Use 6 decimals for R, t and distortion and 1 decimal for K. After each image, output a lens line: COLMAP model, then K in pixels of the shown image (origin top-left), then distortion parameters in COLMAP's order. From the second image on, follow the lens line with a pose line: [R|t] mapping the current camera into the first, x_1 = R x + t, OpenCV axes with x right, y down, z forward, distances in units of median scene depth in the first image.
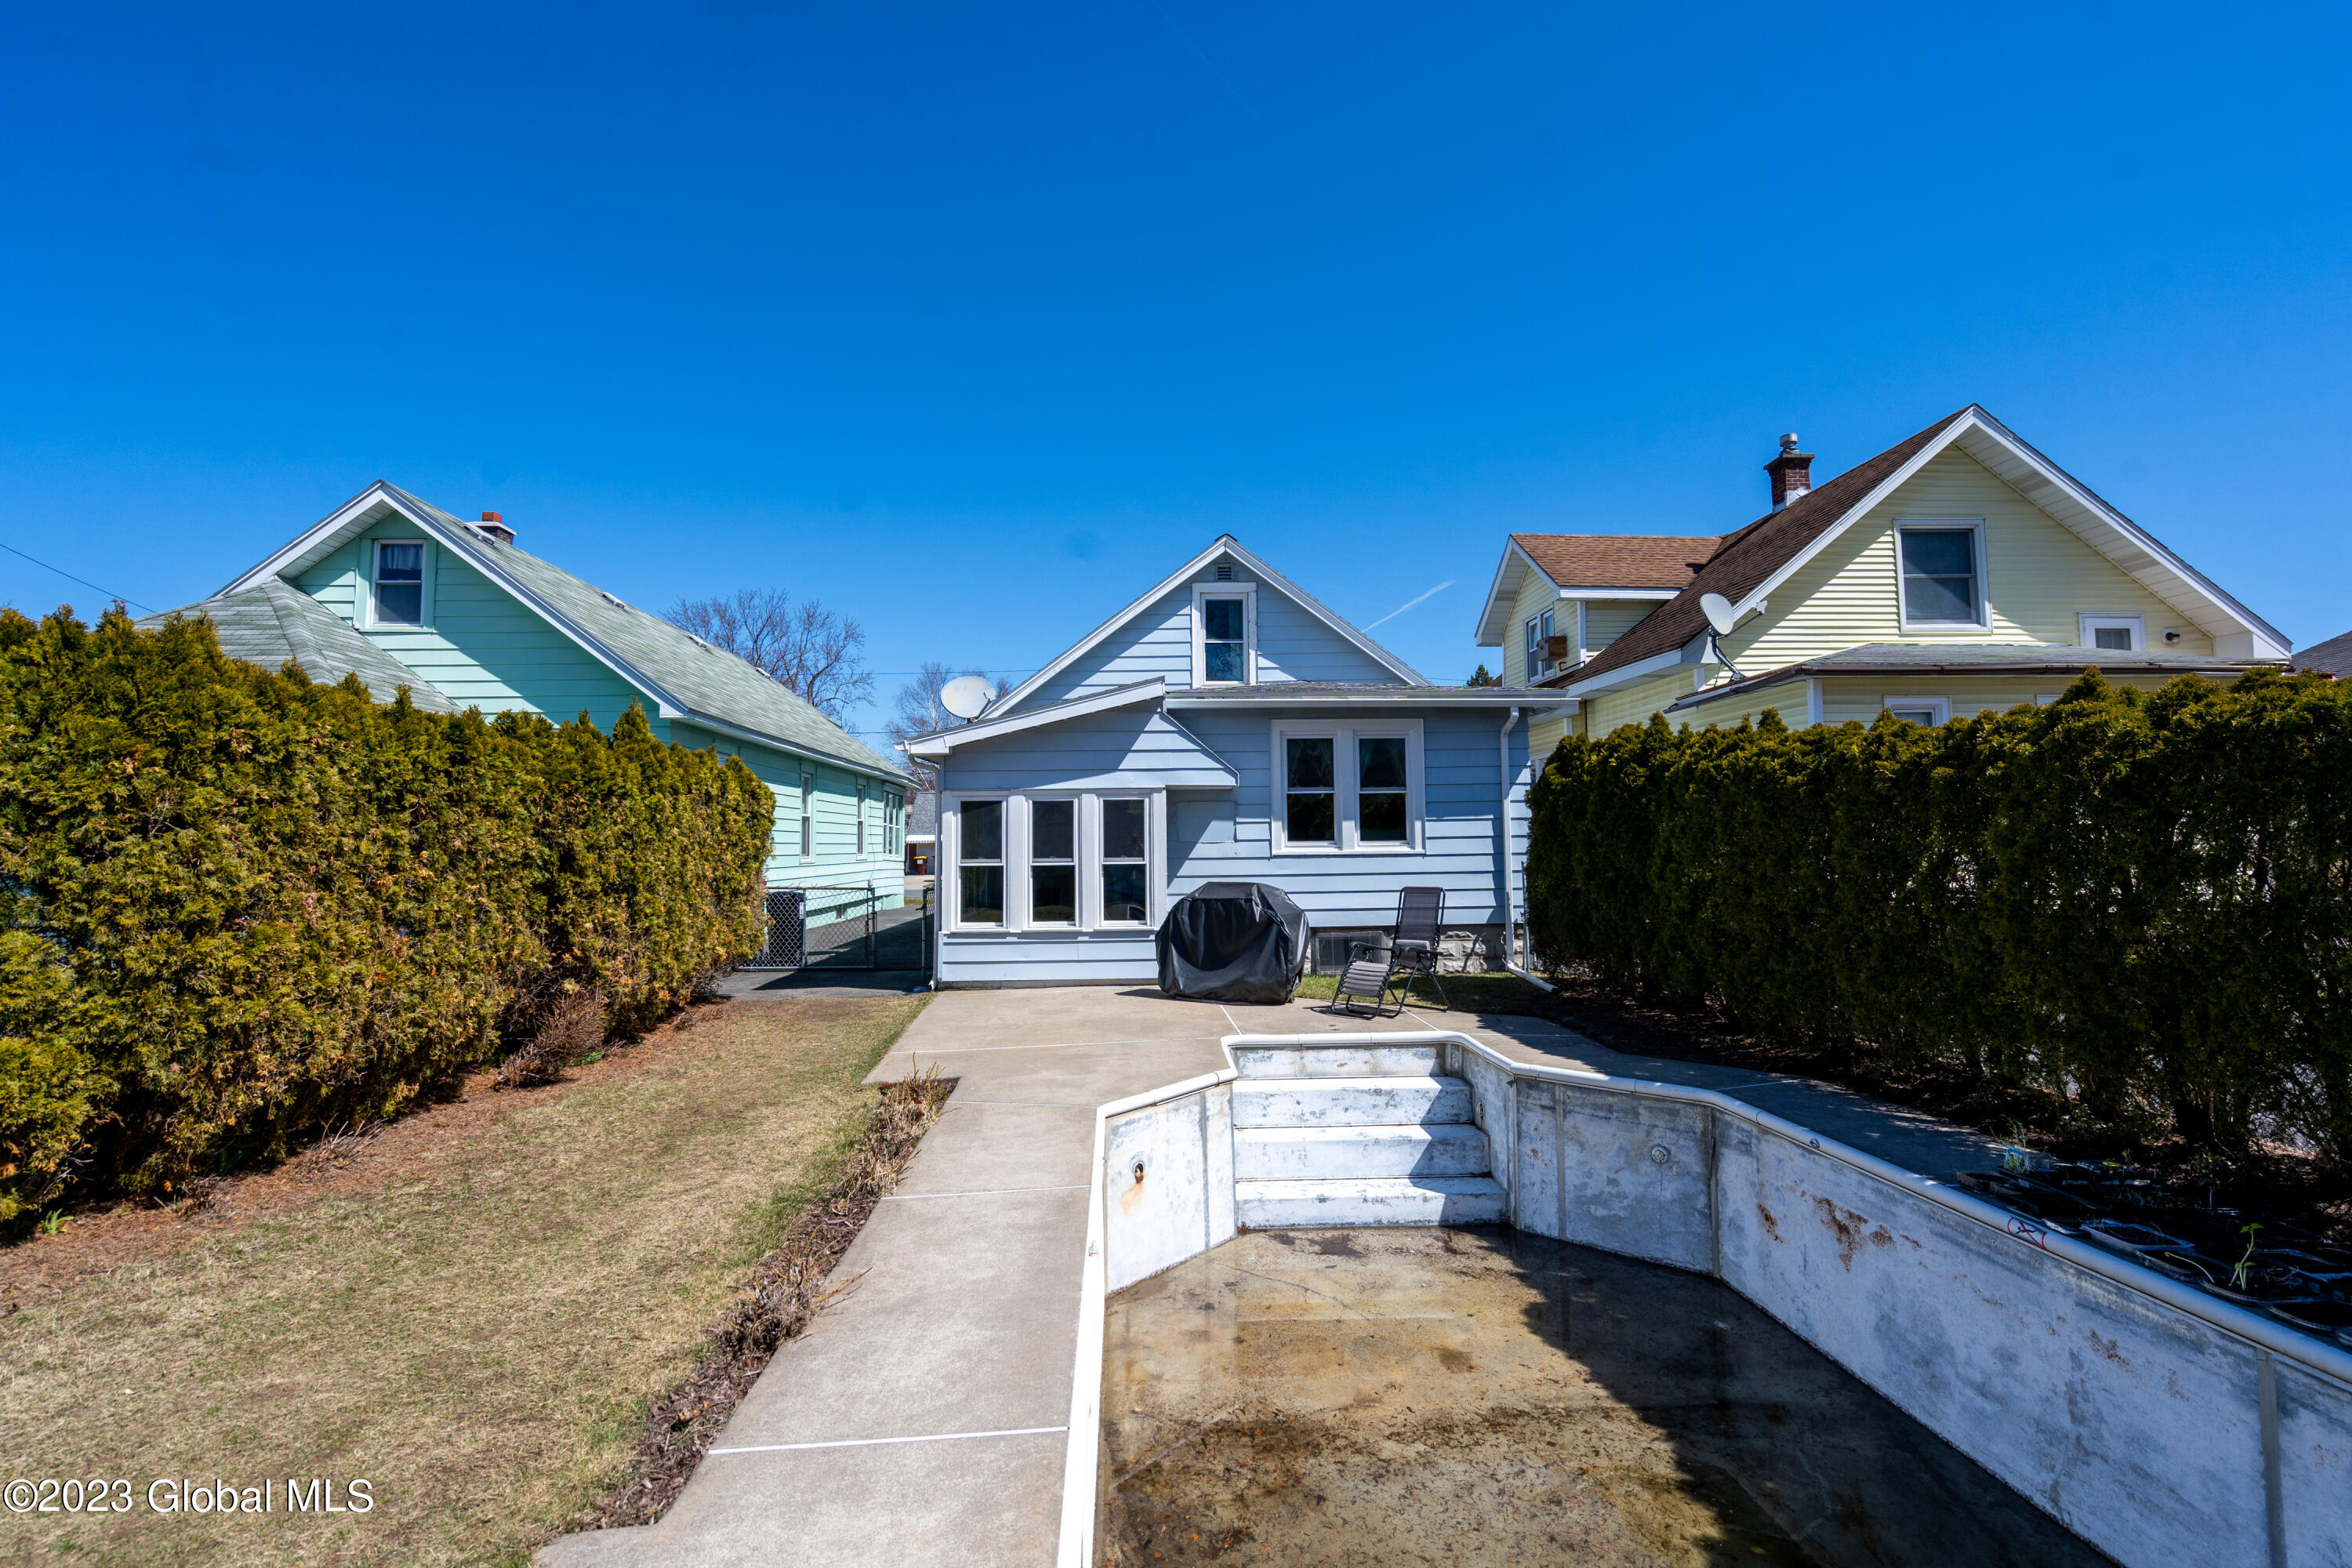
lens RADIAL K [[1091.1, 0, 1173.0], [0, 1091.1, 777.0], [0, 0, 1]] dist [-0.004189, 0.005273]
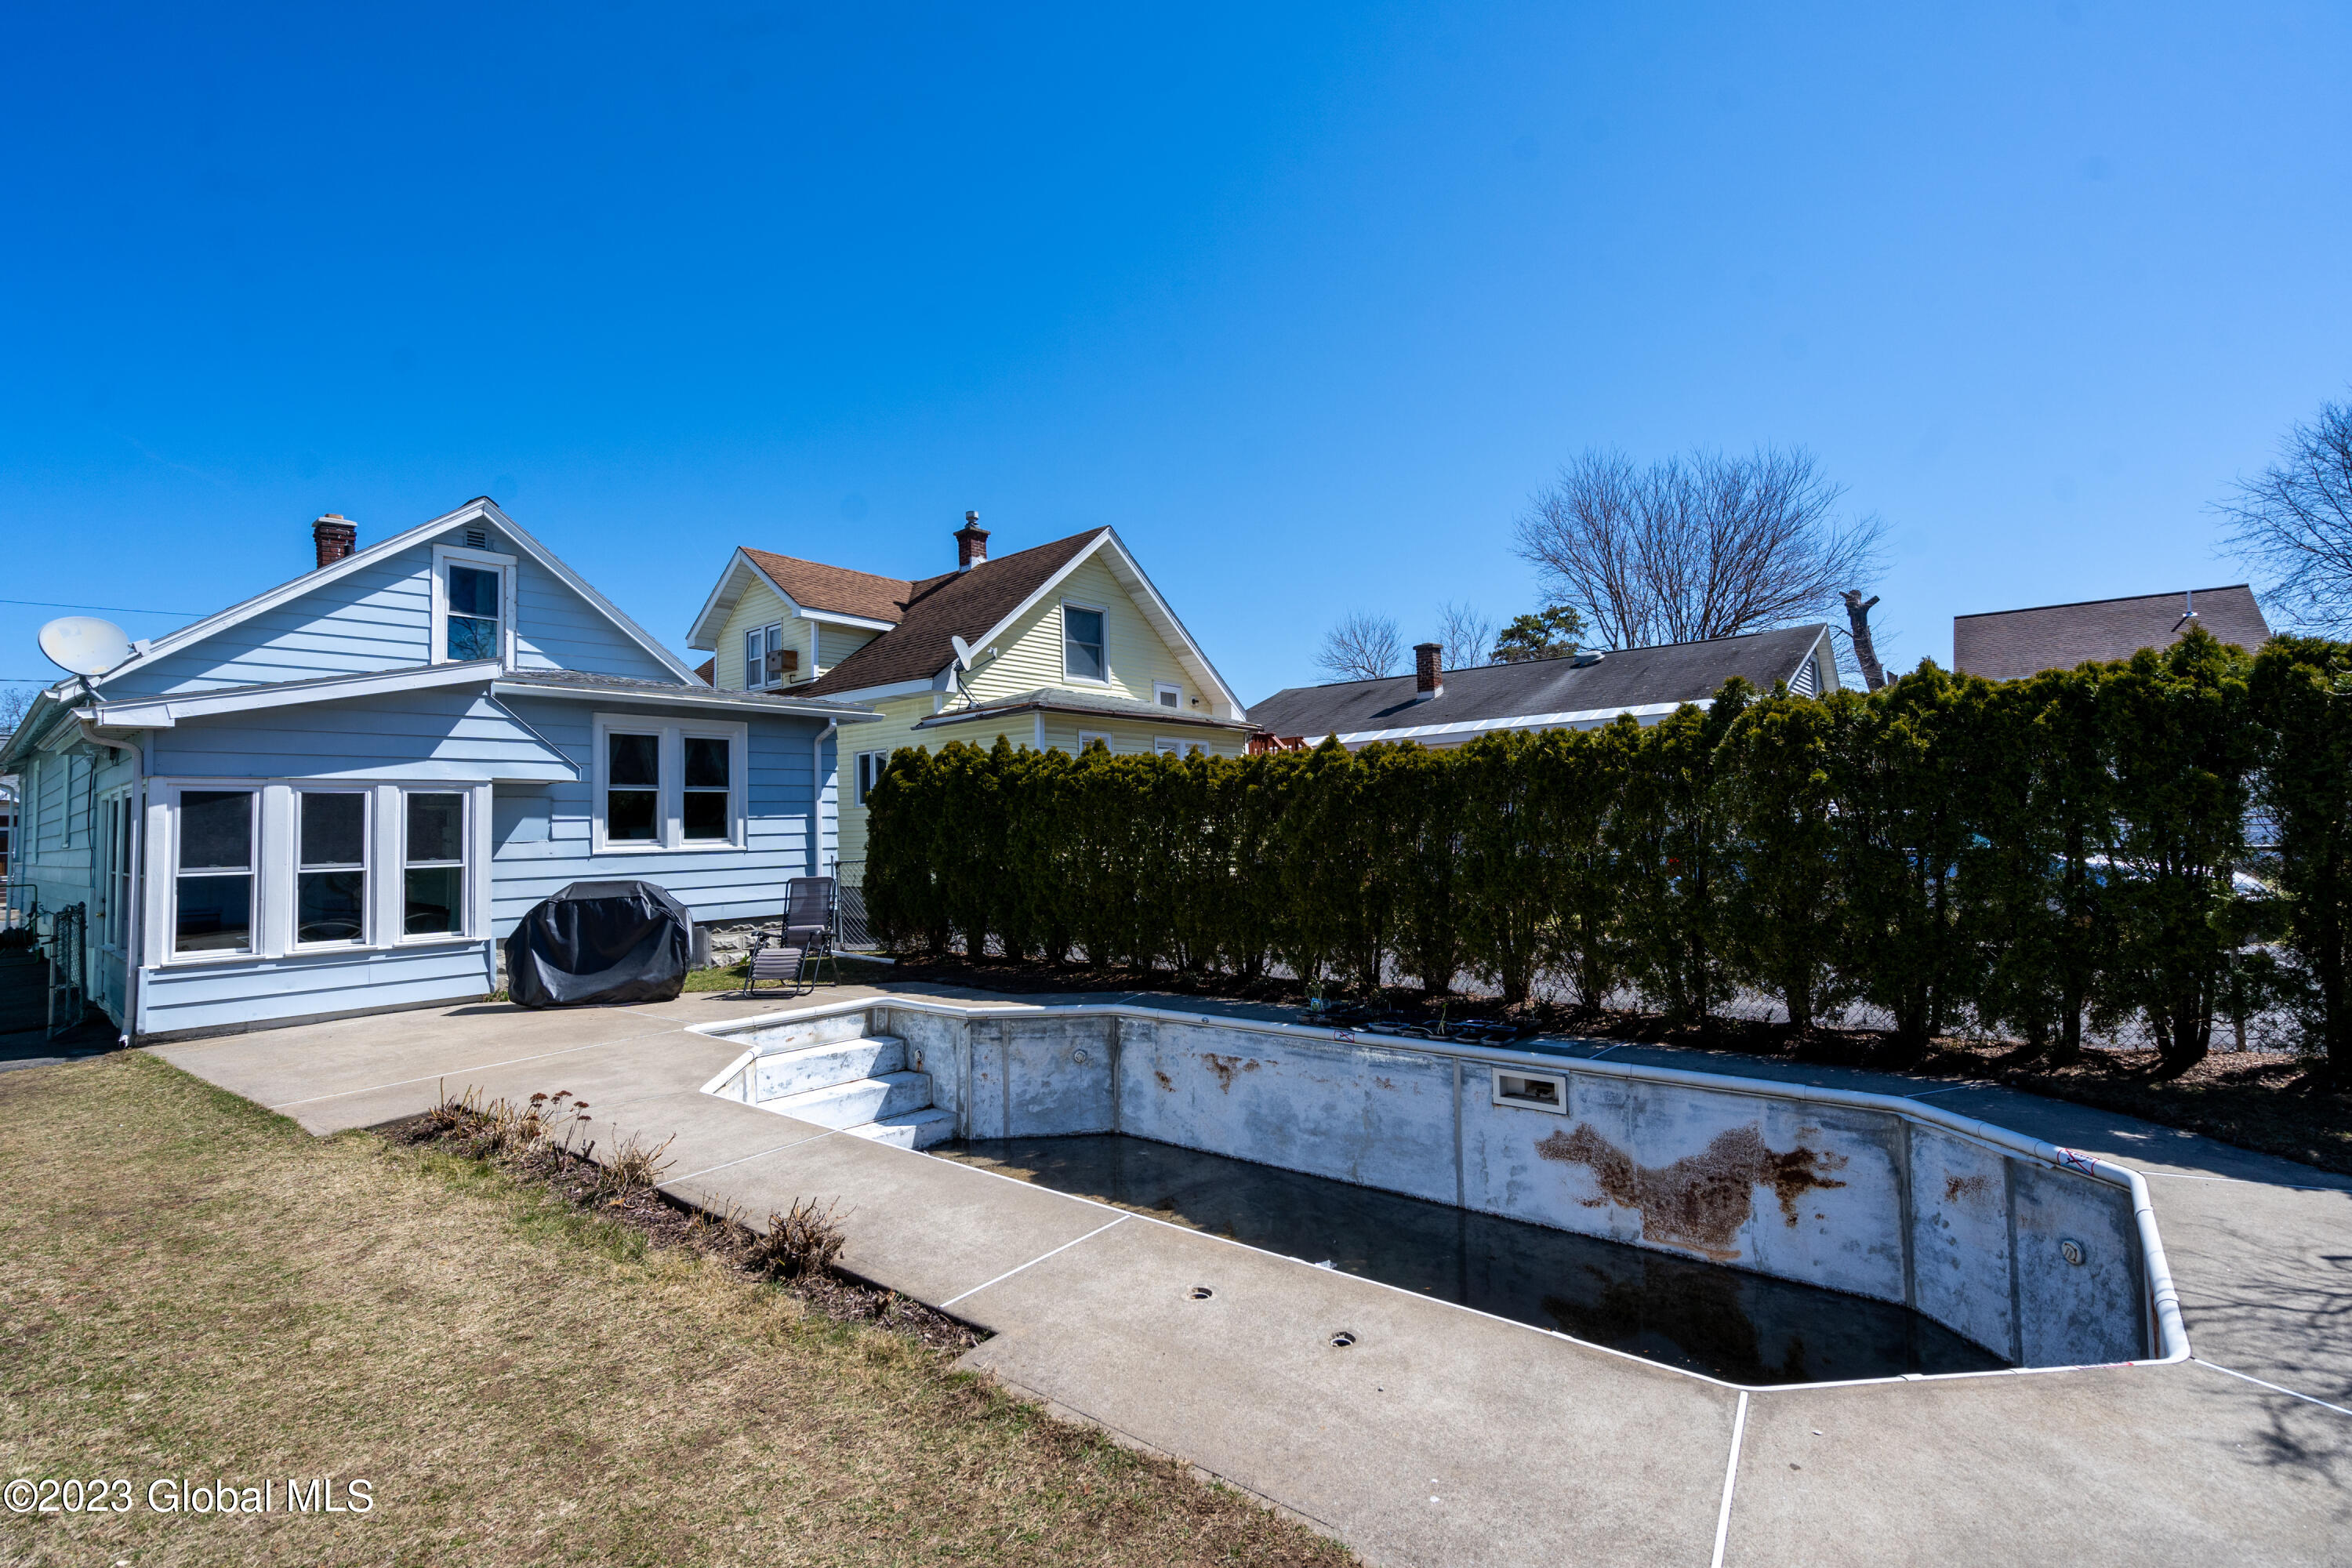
lens RADIAL K [[1073.1, 0, 1173.4], [0, 1073.1, 776.1], [0, 0, 1]] dist [-0.005659, 0.004002]
pose [[0.674901, 0.031835, 0.737221, -0.312092], [-0.028920, 0.999442, -0.016684, 0.004882], [-0.737341, -0.010061, 0.675446, -0.007125]]
